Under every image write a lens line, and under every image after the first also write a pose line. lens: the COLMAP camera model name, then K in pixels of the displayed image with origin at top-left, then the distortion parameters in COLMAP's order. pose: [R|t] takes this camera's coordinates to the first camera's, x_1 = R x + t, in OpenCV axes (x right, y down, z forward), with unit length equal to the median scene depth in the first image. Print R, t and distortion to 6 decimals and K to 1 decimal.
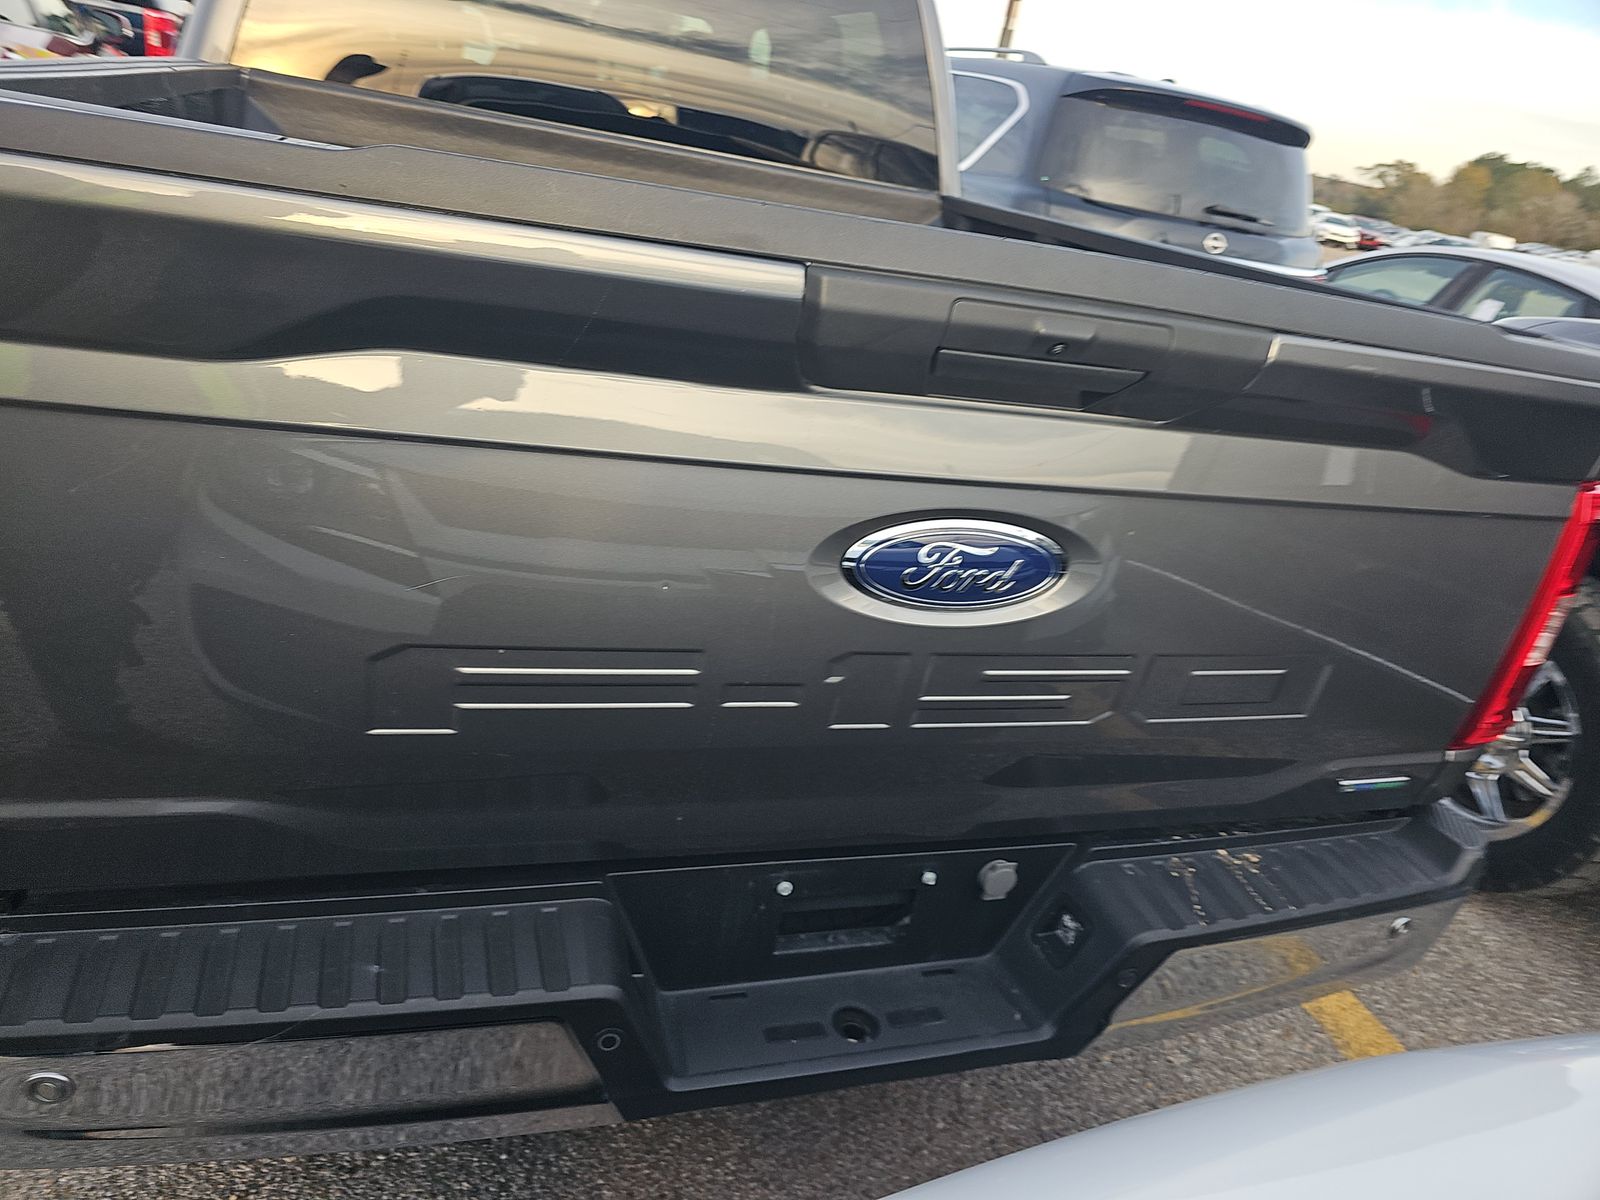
lens RADIAL K [[1089.7, 0, 799.5], [0, 1089.7, 597.3], [0, 0, 1]] dist [0.024267, -0.027287]
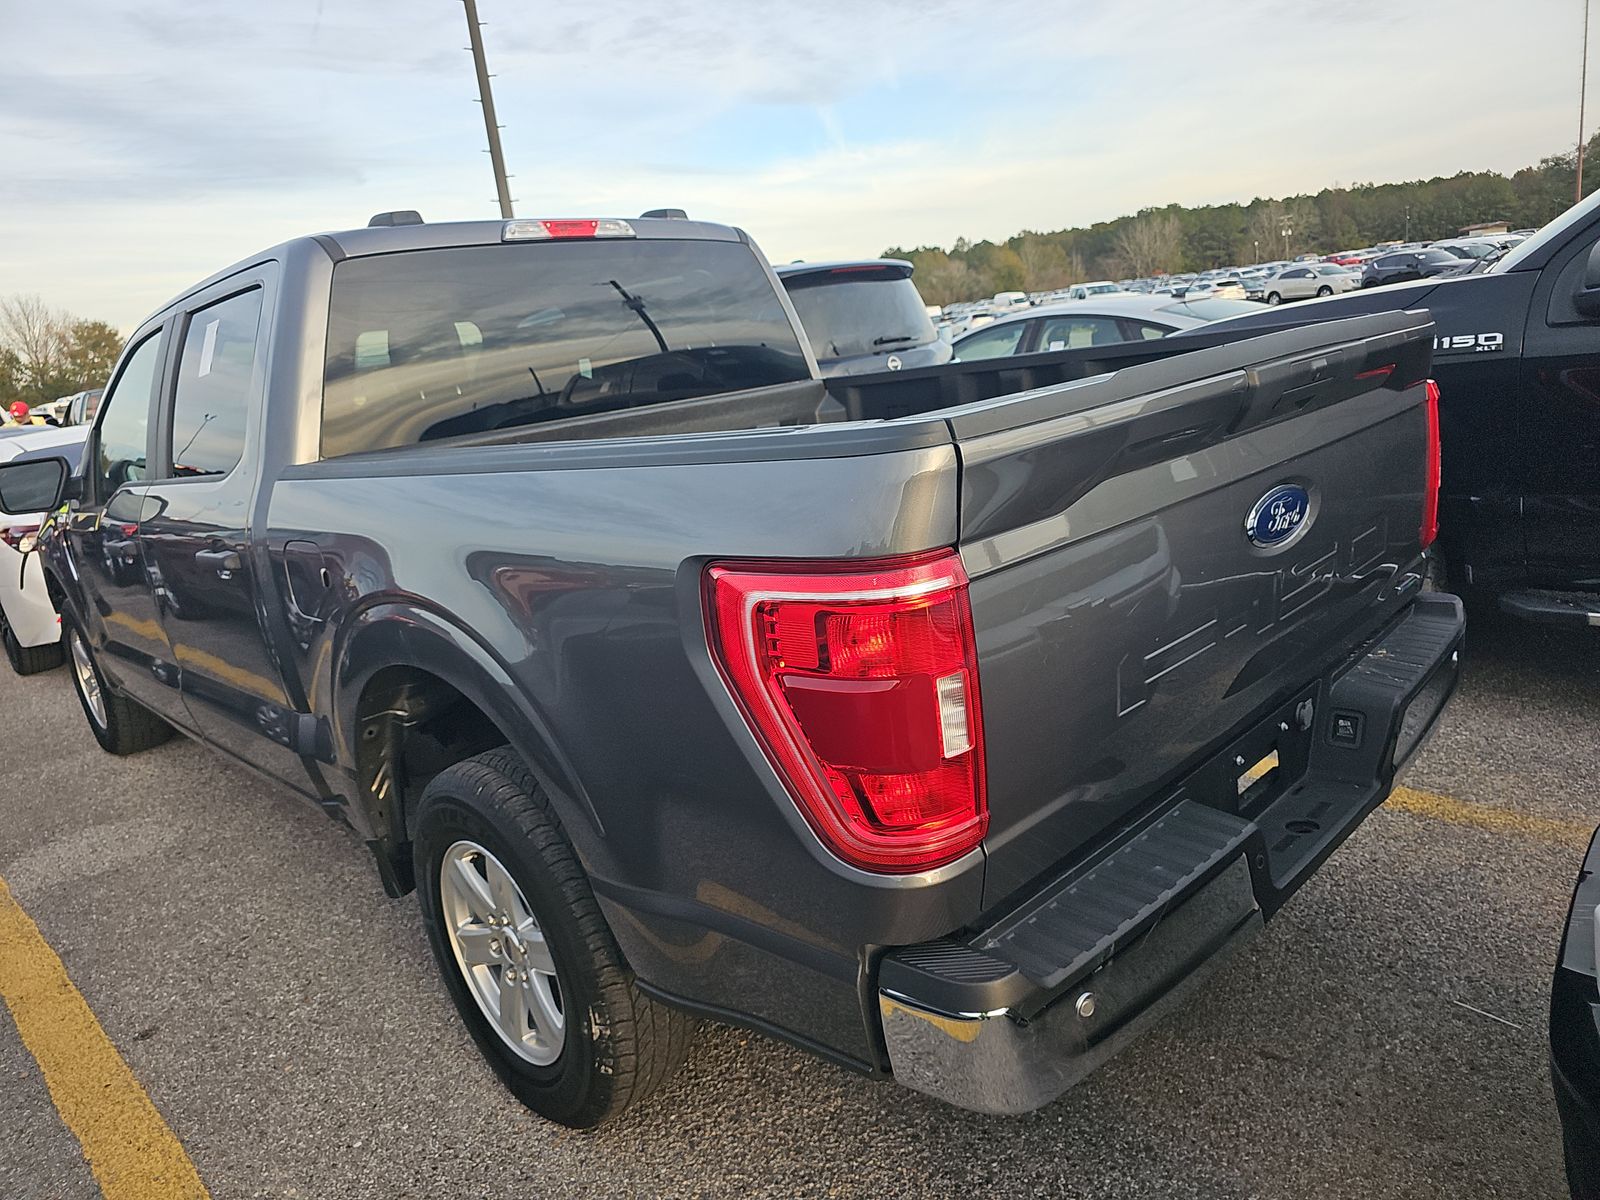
lens RADIAL K [[1089.7, 0, 799.5], [0, 1089.7, 597.3], [0, 0, 1]] dist [0.024267, -0.027287]
pose [[0.855127, -0.379191, 0.353515, -0.263017], [0.433010, 0.897386, -0.084857, -0.020702], [-0.285062, 0.225639, 0.931572, -0.084588]]
